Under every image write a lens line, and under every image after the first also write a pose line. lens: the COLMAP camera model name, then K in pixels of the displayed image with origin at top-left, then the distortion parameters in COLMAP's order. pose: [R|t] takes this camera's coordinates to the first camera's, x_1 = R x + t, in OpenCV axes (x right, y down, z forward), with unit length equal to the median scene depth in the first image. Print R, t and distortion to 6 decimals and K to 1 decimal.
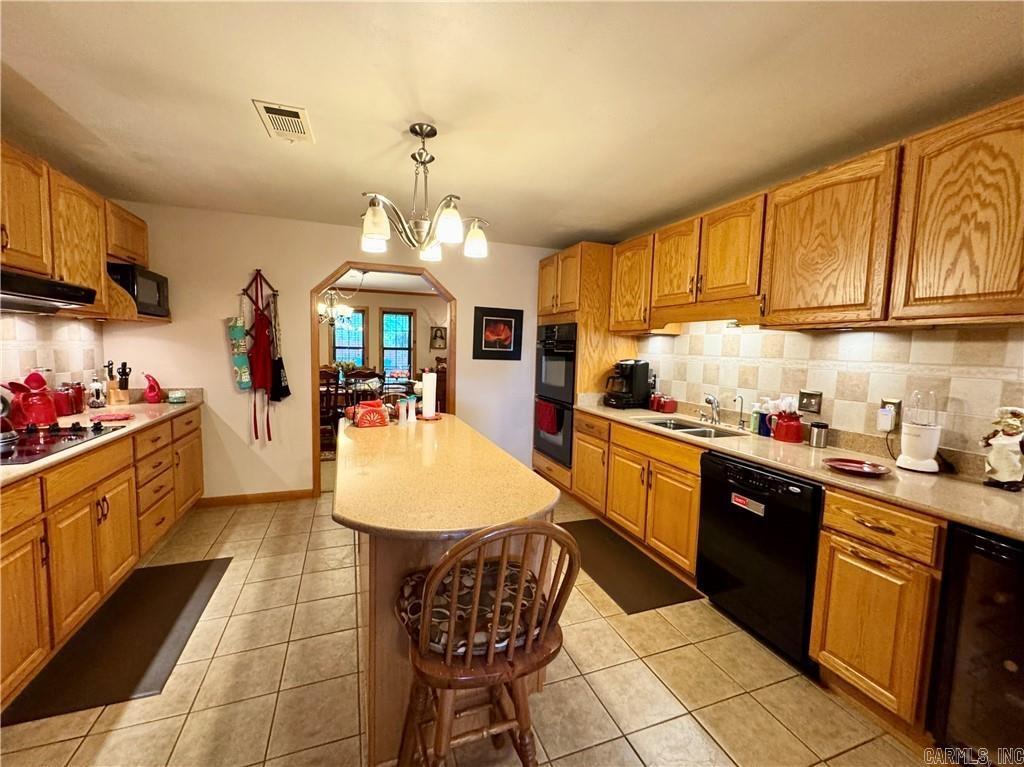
lens RADIAL K [[415.9, 0, 508.5], [0, 415.9, 382.4], [0, 0, 1]] dist [-0.000166, 0.000012]
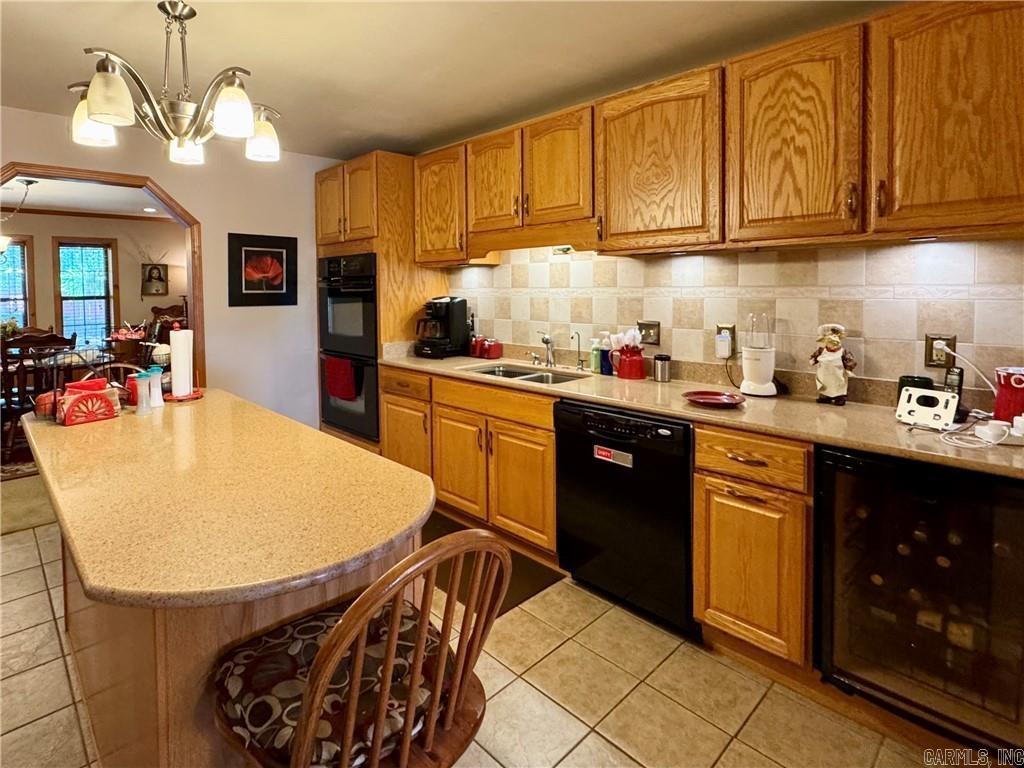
lens RADIAL K [[523.1, 0, 441.2], [0, 523.1, 303.4], [0, 0, 1]] dist [0.000573, 0.000312]
pose [[0.936297, -0.050410, 0.347572, -0.093657], [0.067801, 0.996973, -0.038049, -0.004911], [-0.344602, 0.059191, 0.936881, 0.066223]]
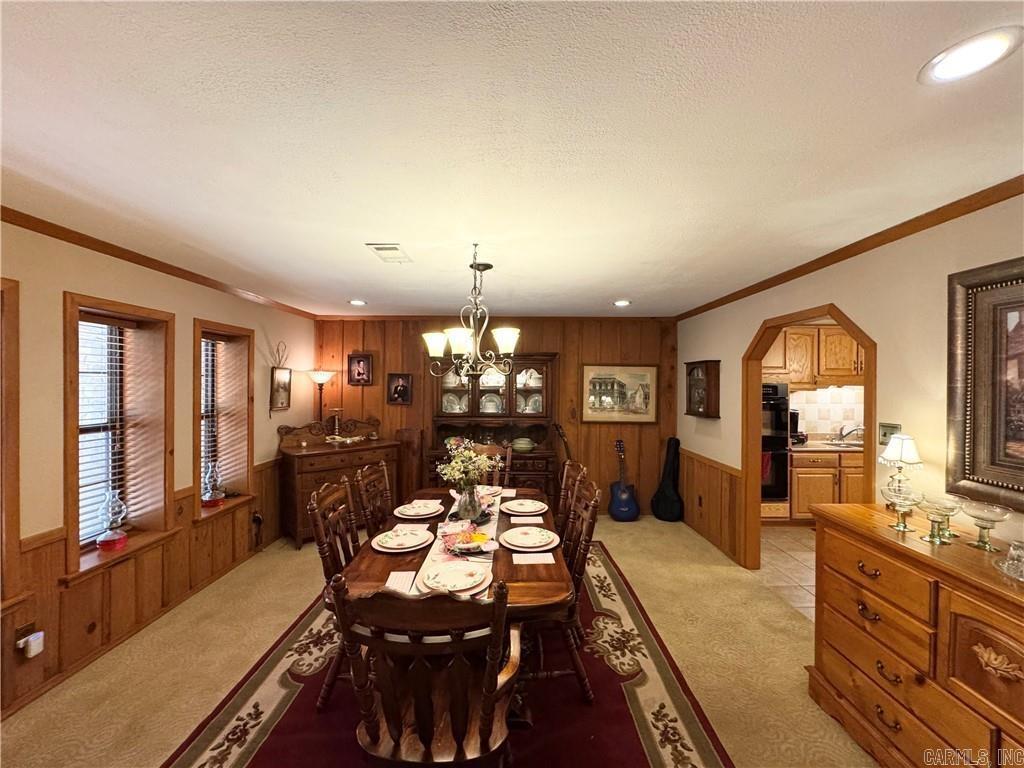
lens RADIAL K [[408.3, 0, 512.1], [0, 408.3, 383.3], [0, 0, 1]] dist [-0.001247, -0.000035]
pose [[0.350781, -0.028940, 0.936010, -1.830834], [0.084498, 0.996423, -0.000859, -0.301809], [-0.932638, 0.079392, 0.351972, 1.897361]]
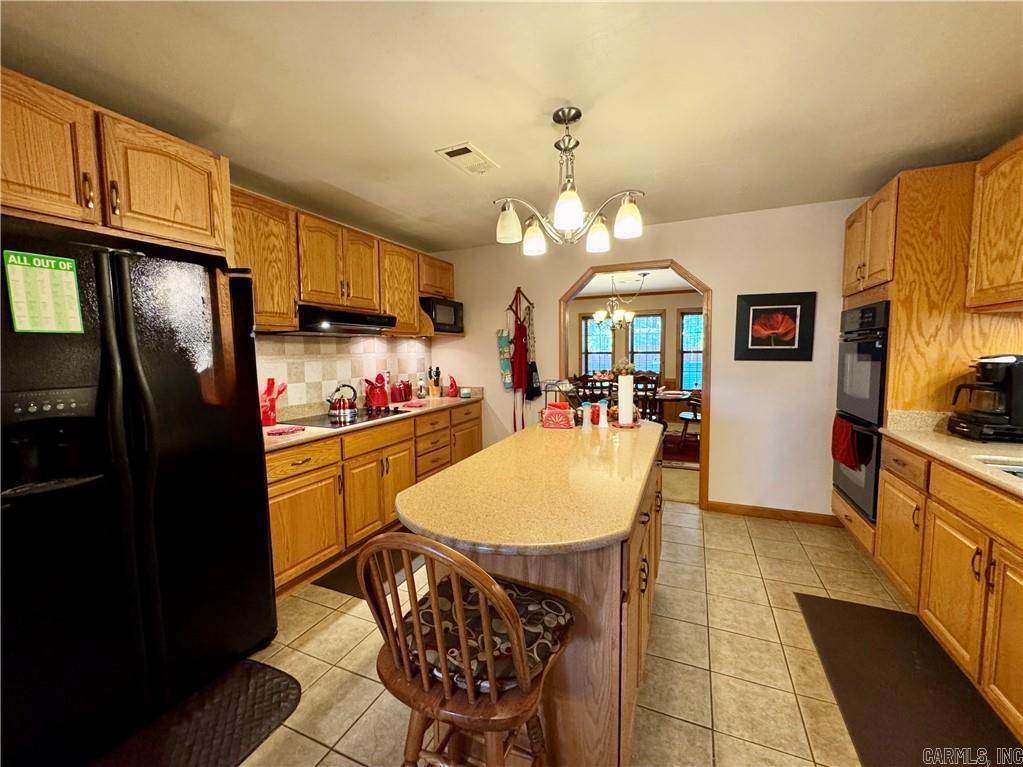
lens RADIAL K [[419.8, 0, 511.2], [0, 419.8, 384.2], [0, 0, 1]] dist [-0.000816, 0.000028]
pose [[0.720106, 0.020064, -0.693574, 0.279247], [-0.026720, 0.999642, 0.001176, 0.002121], [0.693349, 0.017686, 0.720385, 0.180500]]
